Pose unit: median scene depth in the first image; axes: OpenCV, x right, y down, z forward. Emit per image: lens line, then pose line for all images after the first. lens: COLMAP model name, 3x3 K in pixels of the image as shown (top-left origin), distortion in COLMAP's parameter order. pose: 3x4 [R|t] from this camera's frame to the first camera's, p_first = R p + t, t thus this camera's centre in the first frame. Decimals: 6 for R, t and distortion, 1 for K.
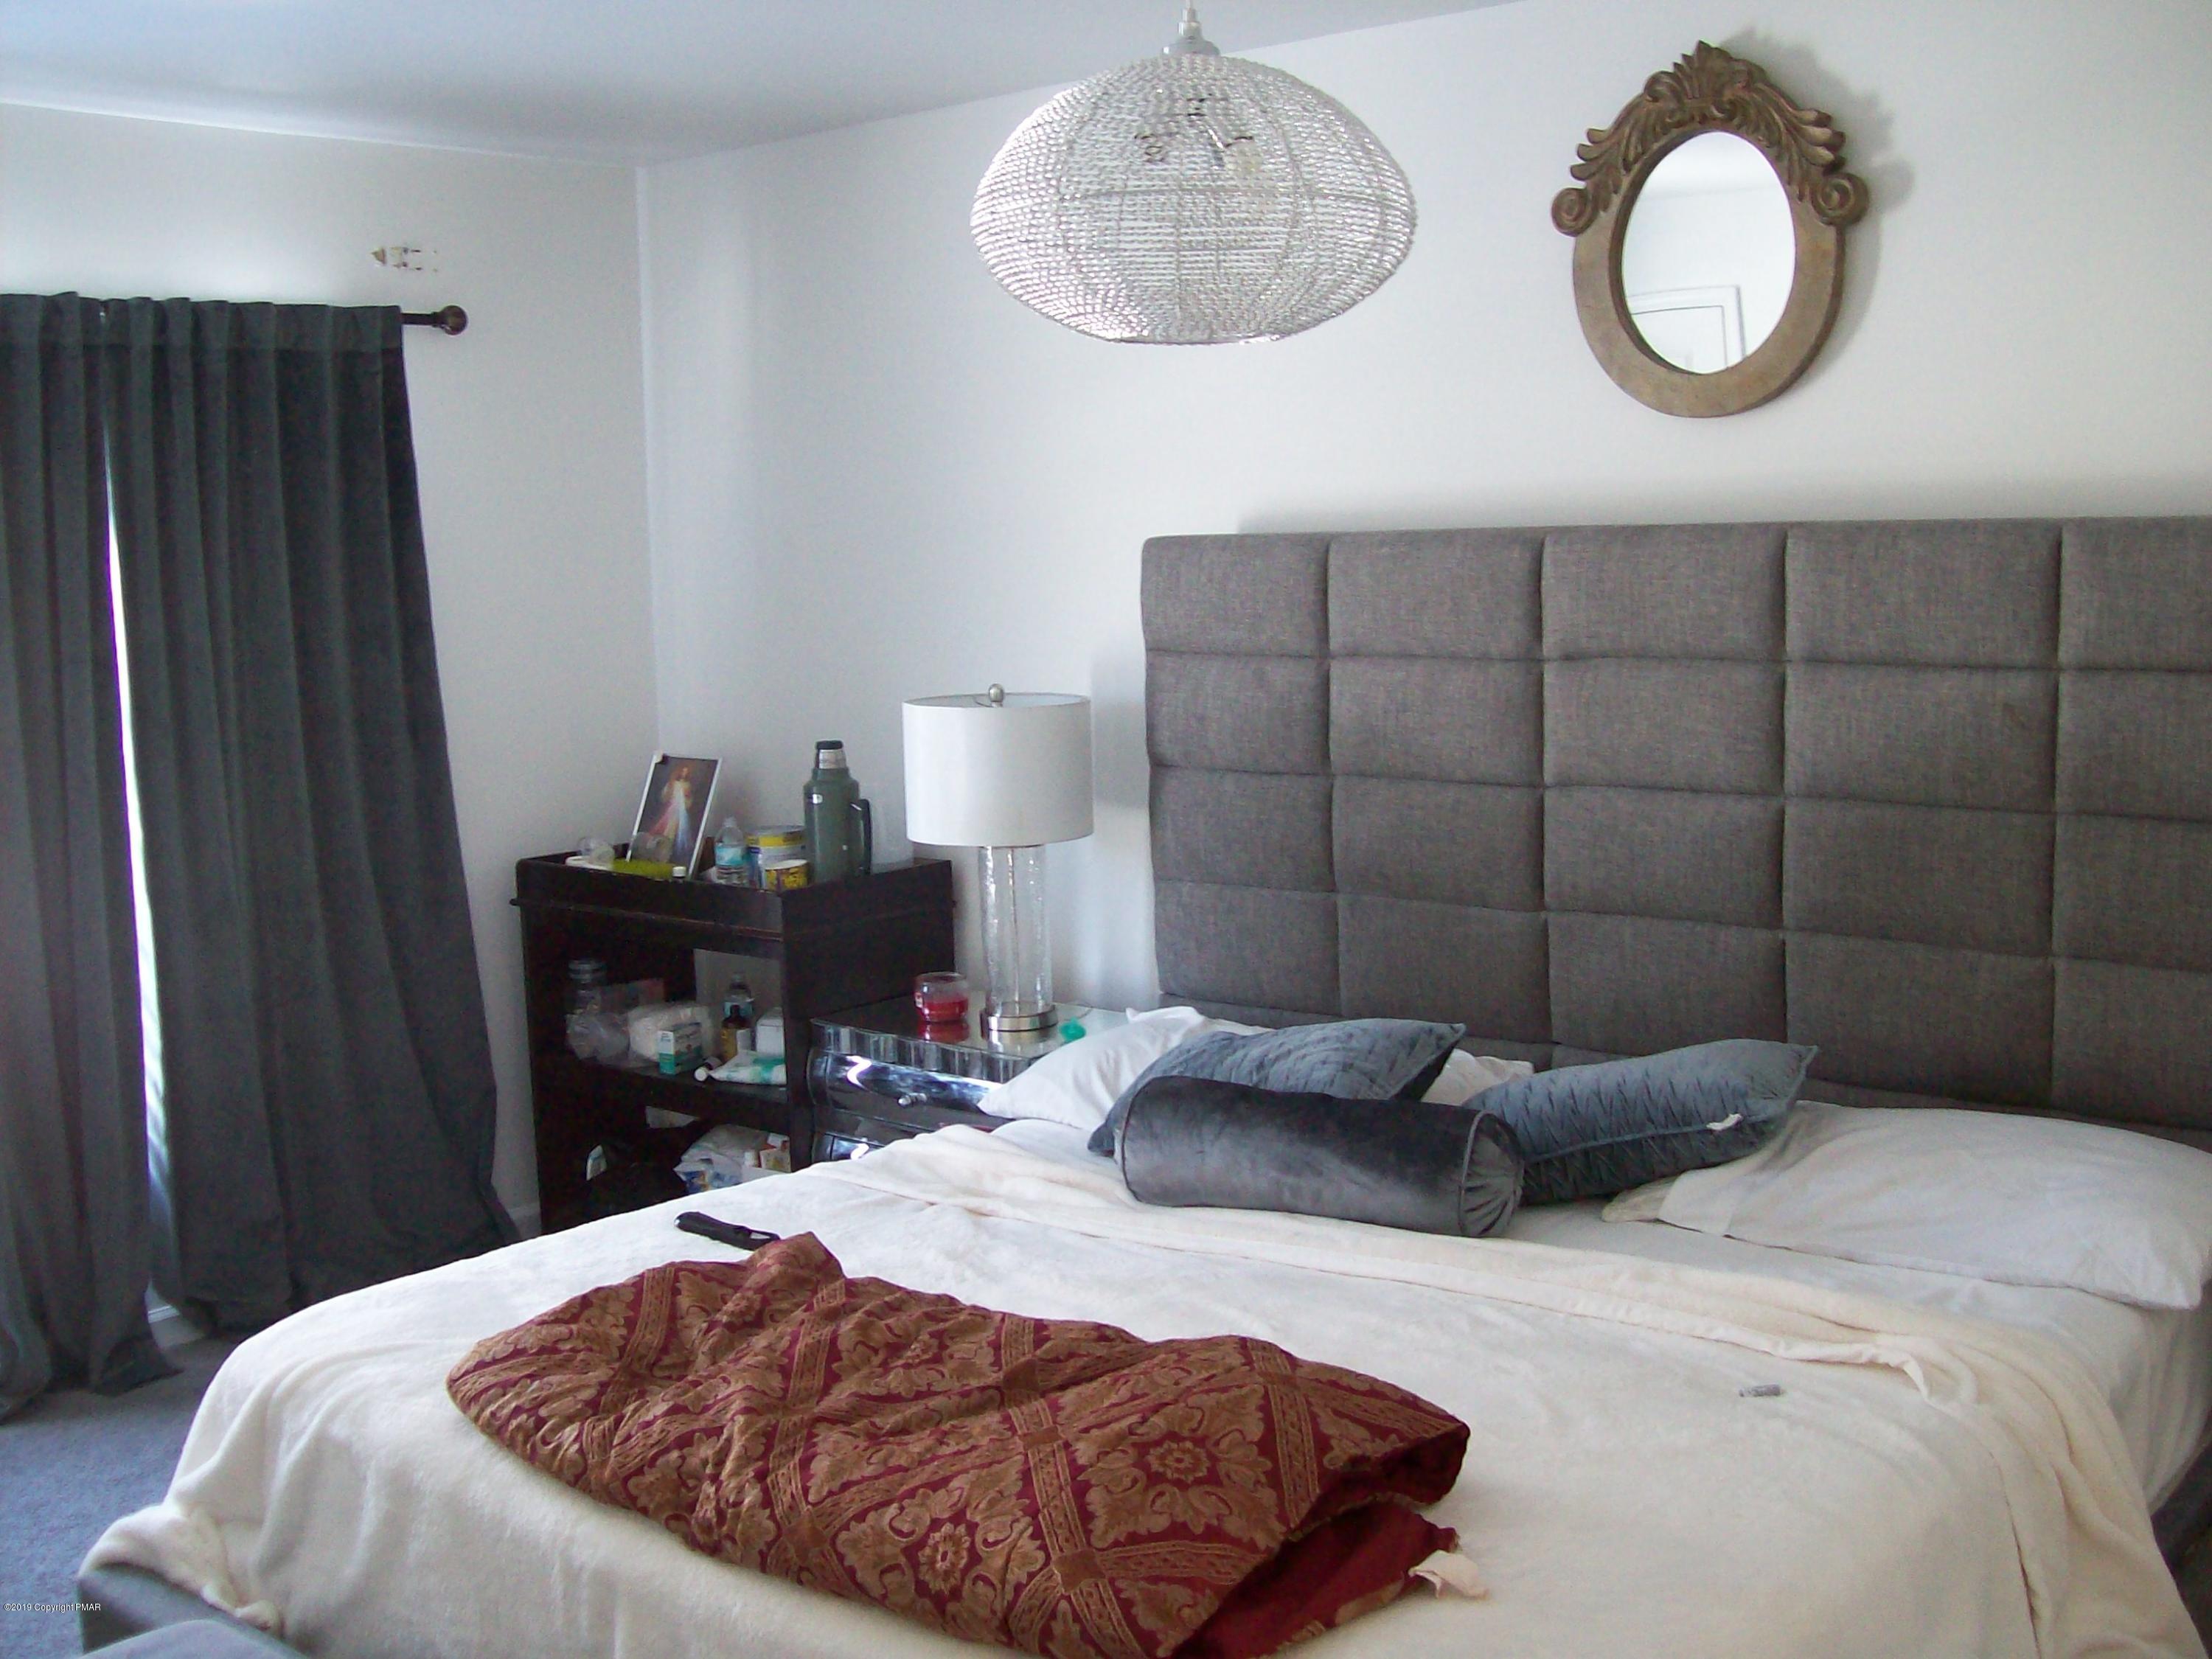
lens RADIAL K [[2369.9, 0, 1106.0], [0, 2369.9, 829.5], [0, 0, 1]] dist [-0.175412, 0.144295]
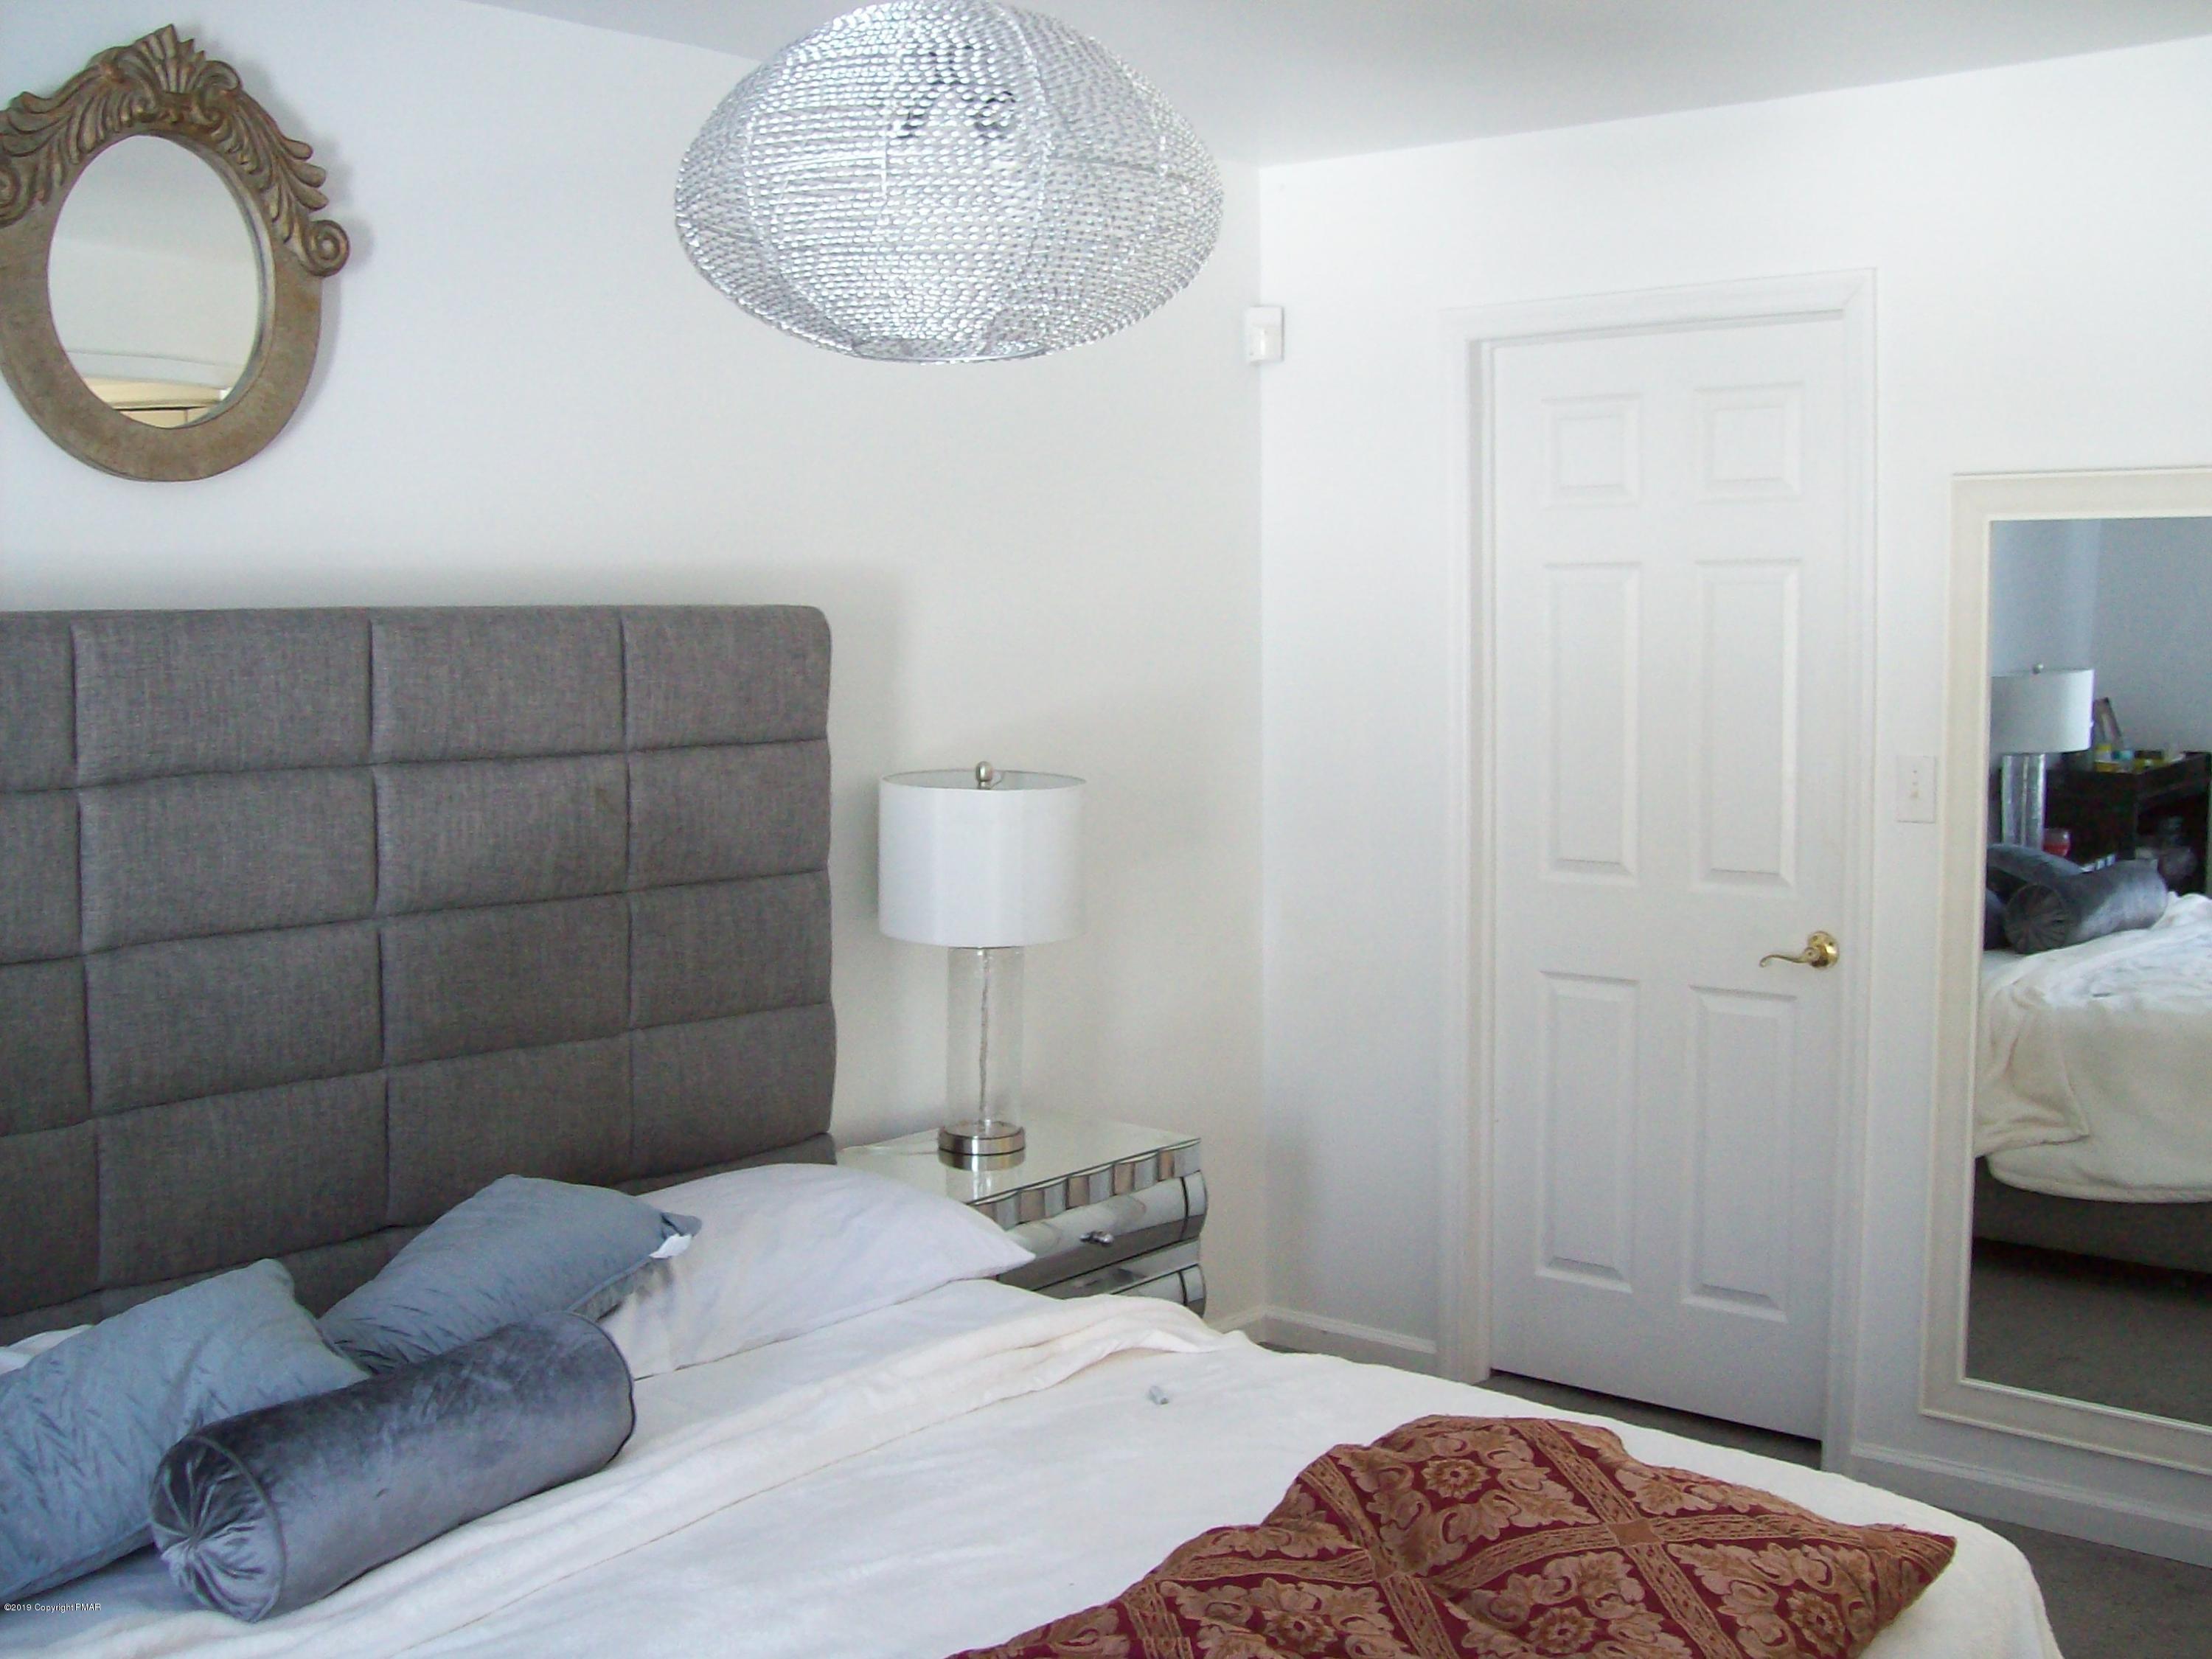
lens RADIAL K [[2369.9, 0, 1106.0], [0, 2369.9, 829.5], [0, 0, 1]] dist [-0.175412, 0.144295]
pose [[0.023594, -0.064681, 0.997627, -0.588094], [0.127827, 0.989909, 0.061158, -0.066842], [-0.991516, 0.126081, 0.031623, 0.706355]]
